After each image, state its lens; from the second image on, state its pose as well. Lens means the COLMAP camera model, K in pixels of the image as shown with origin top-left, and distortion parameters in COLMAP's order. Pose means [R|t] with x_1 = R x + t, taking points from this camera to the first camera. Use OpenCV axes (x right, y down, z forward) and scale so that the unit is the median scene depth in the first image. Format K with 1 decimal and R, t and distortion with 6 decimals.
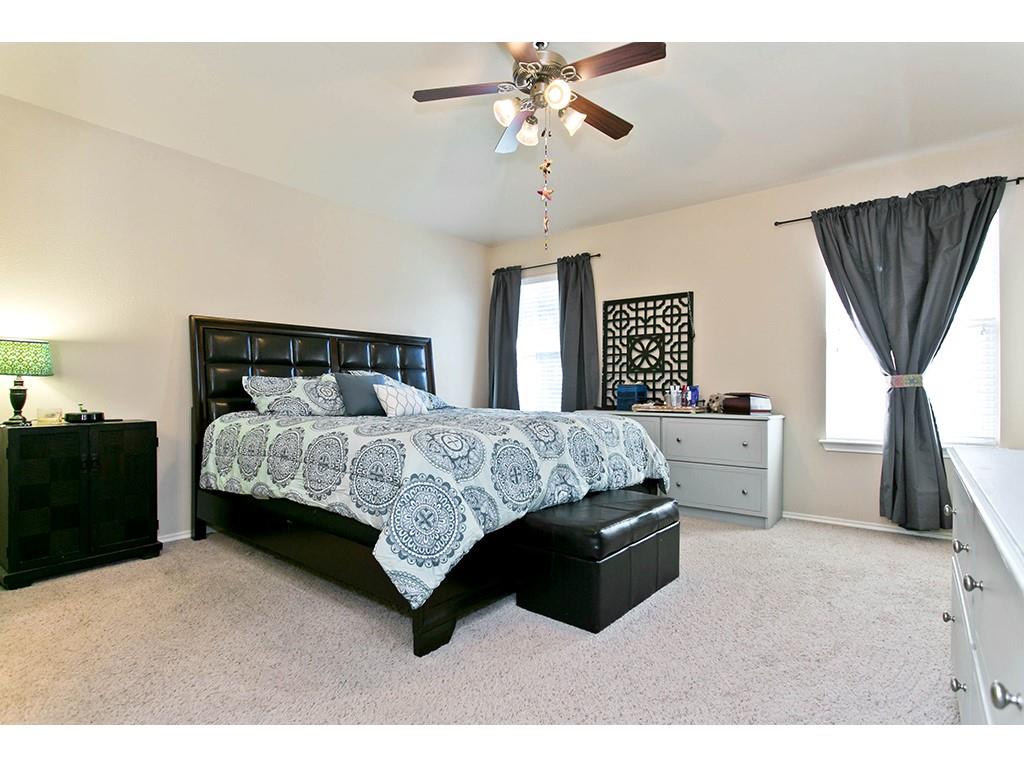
lens RADIAL K [[537.2, 0, 513.5], [0, 537.2, 391.6], [0, 0, 1]] dist [0.009167, -0.000127]
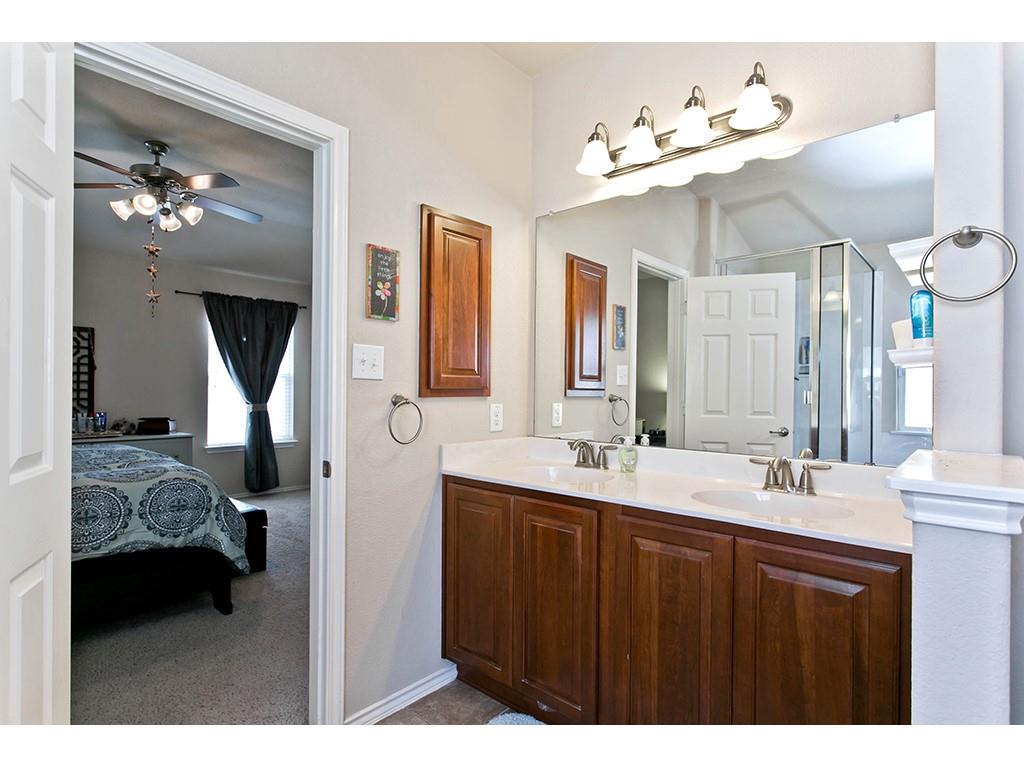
lens RADIAL K [[537.2, 0, 513.3], [0, 537.2, 386.4], [0, 0, 1]] dist [0.009167, -0.000127]
pose [[0.072763, 0.003014, 0.997345, -0.873489], [-0.004700, 0.999985, -0.002679, -0.079150], [-0.997338, -0.004493, 0.072776, 0.056736]]
